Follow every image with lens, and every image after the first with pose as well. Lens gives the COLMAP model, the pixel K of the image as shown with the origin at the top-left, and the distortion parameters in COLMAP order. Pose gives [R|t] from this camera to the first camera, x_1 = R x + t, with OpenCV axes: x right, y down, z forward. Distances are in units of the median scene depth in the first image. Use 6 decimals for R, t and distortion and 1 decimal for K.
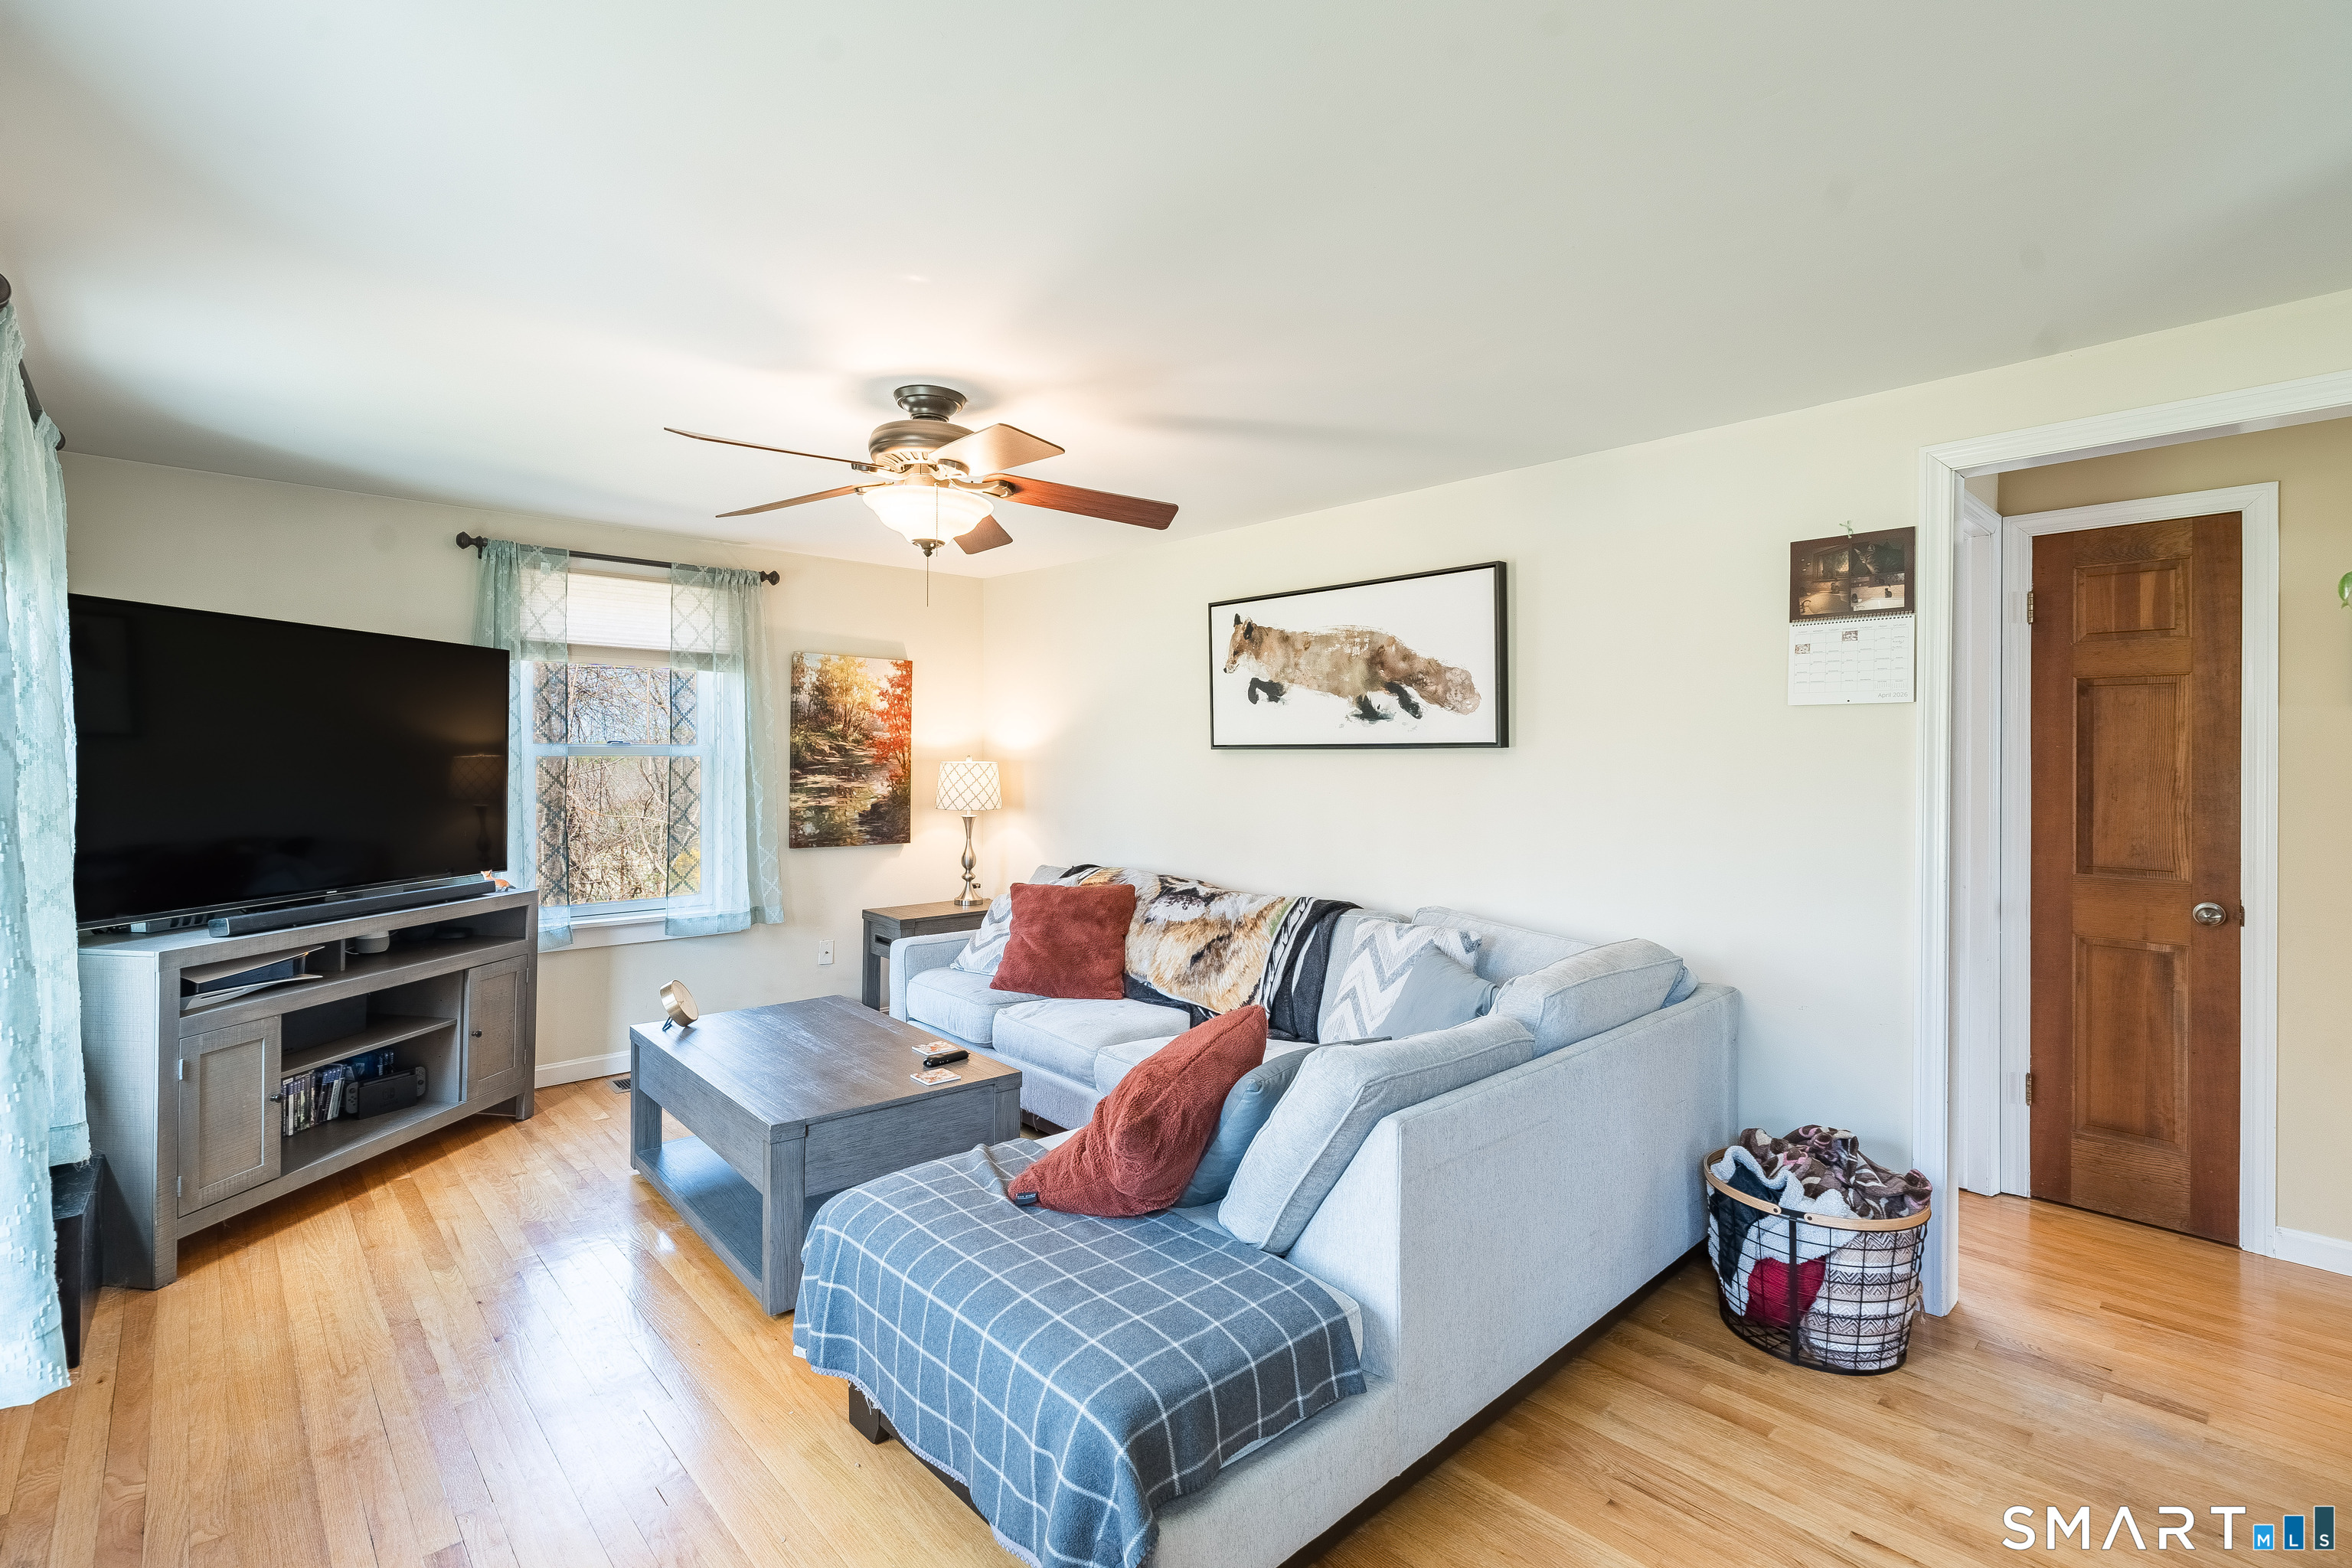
lens RADIAL K [[1066.5, 0, 1180.8], [0, 1066.5, 762.0], [0, 0, 1]] dist [-0.004504, 0.000470]
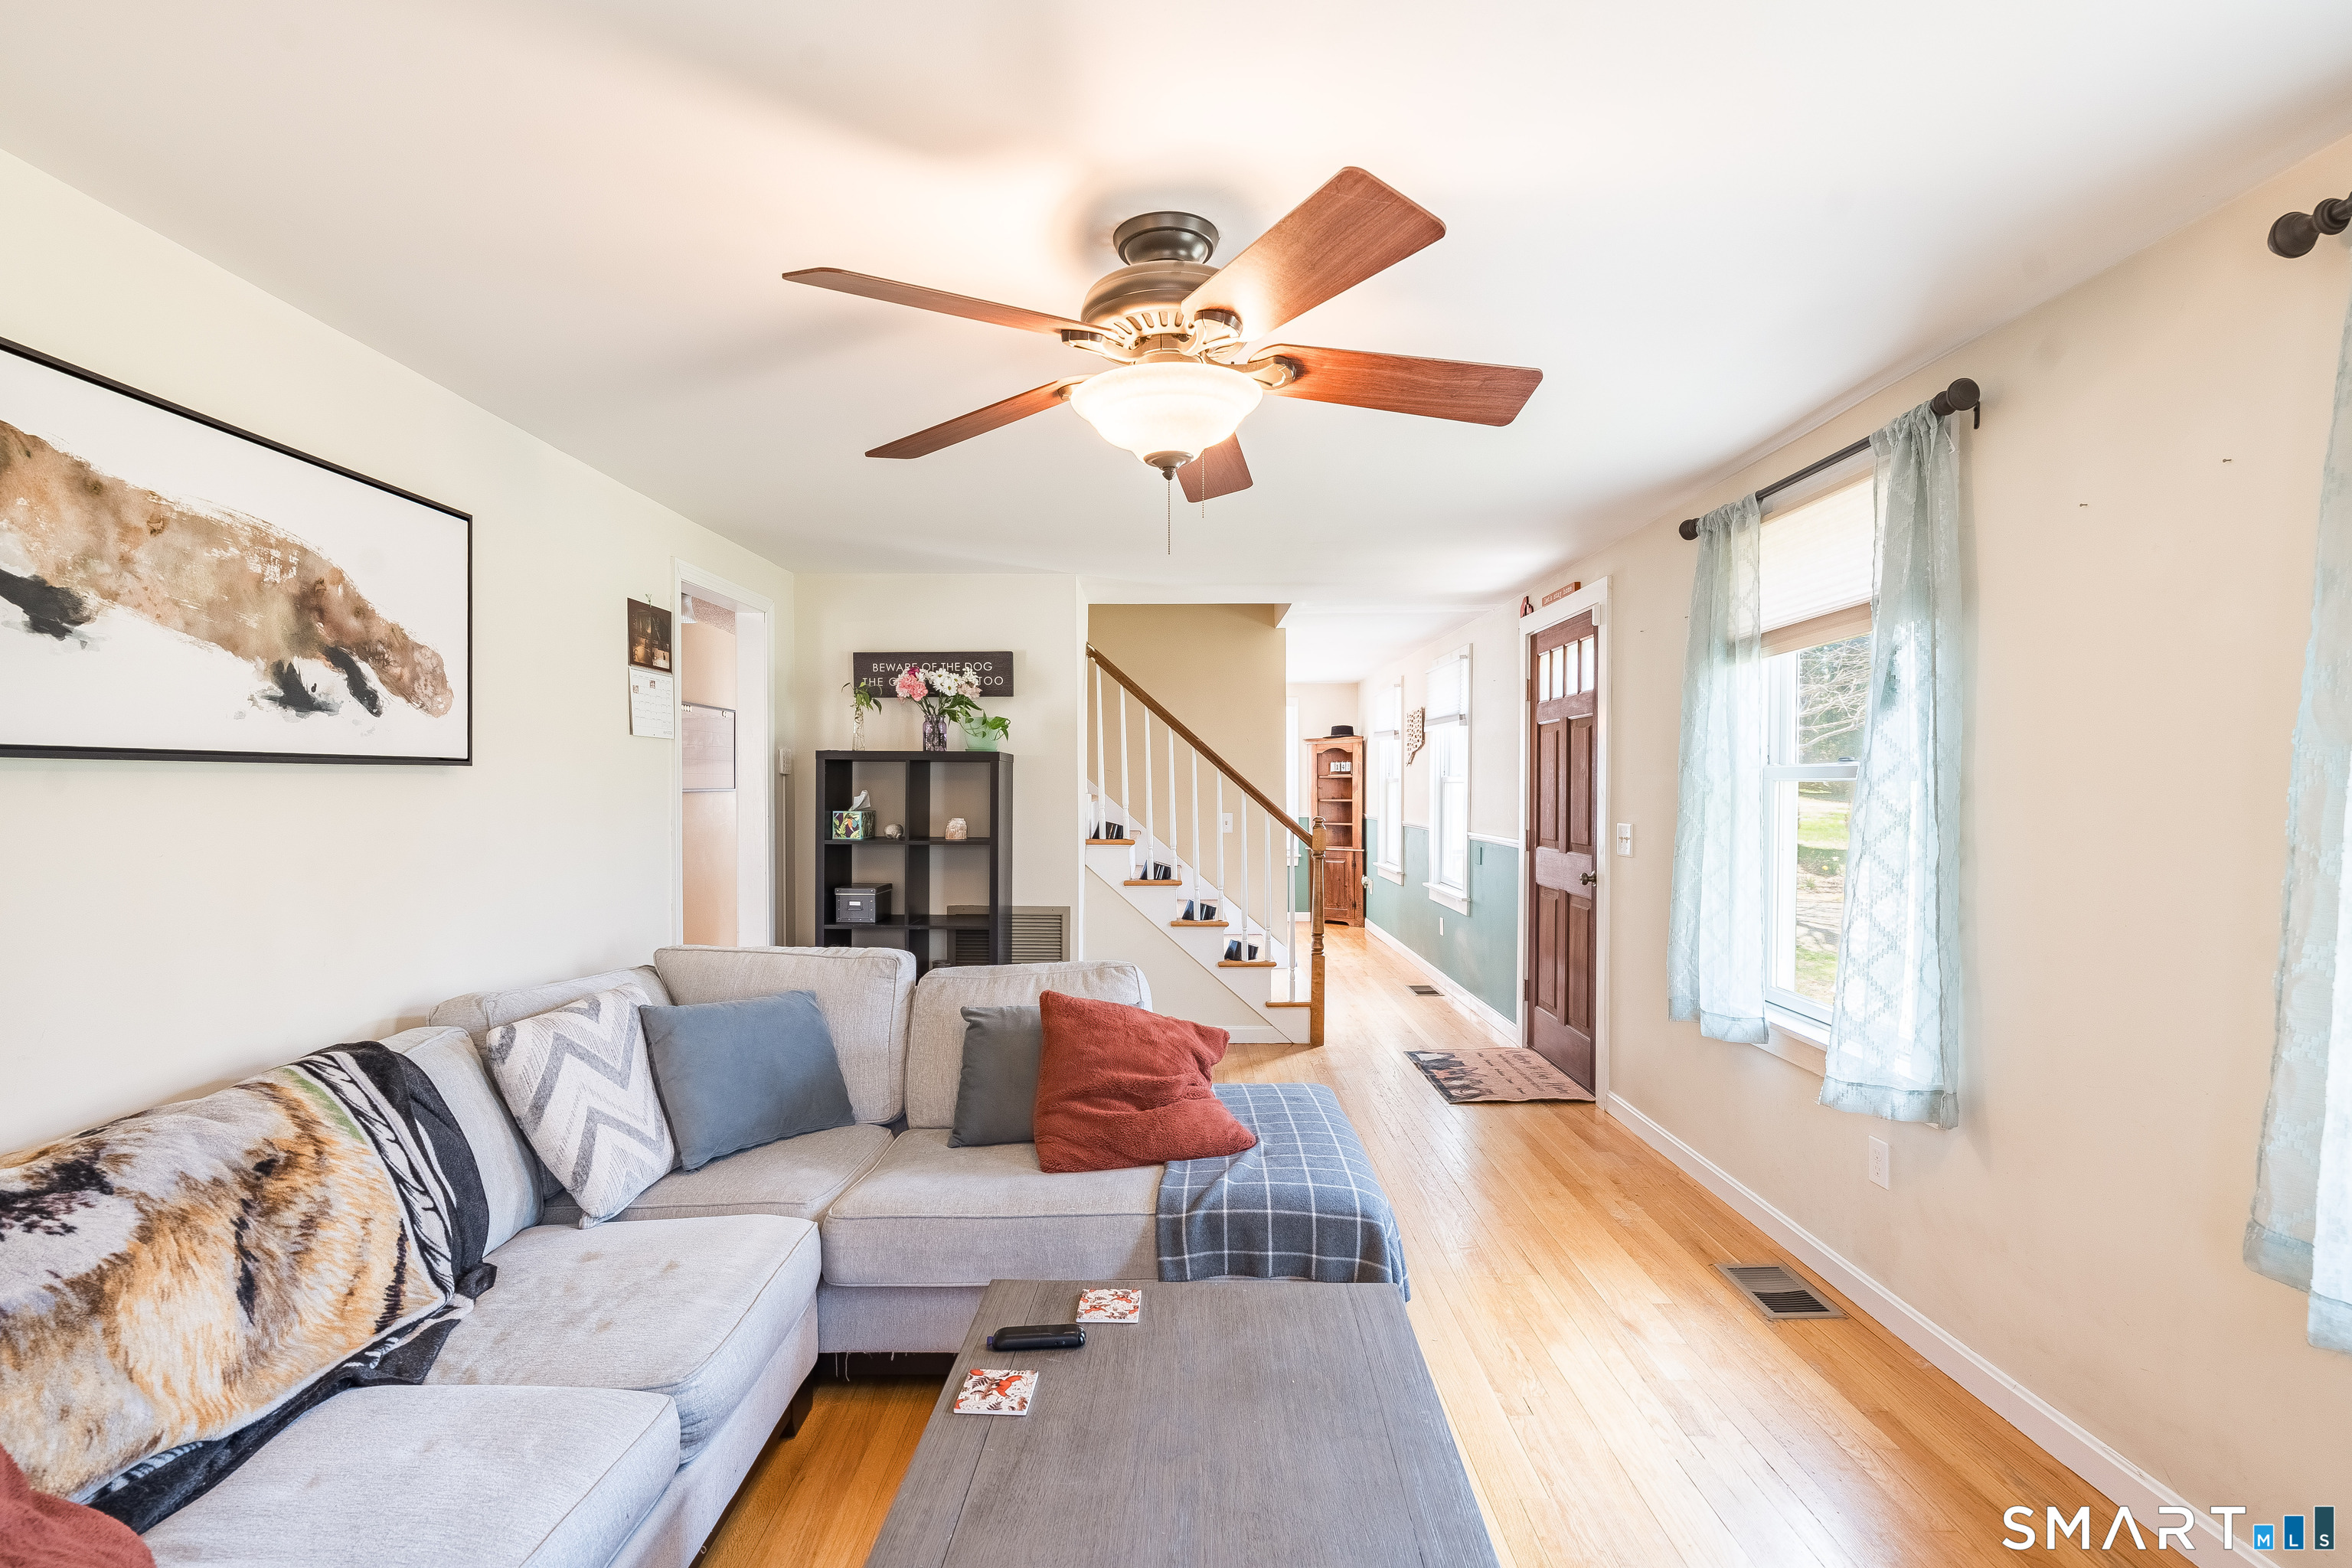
lens RADIAL K [[1066.5, 0, 1181.5], [0, 1066.5, 786.0], [0, 0, 1]] dist [-0.004504, 0.000470]
pose [[-0.736667, -0.009986, 0.676181, -0.525265], [-0.003491, 0.999934, 0.010964, -0.008060], [-0.676246, 0.005716, -0.736654, 1.106676]]
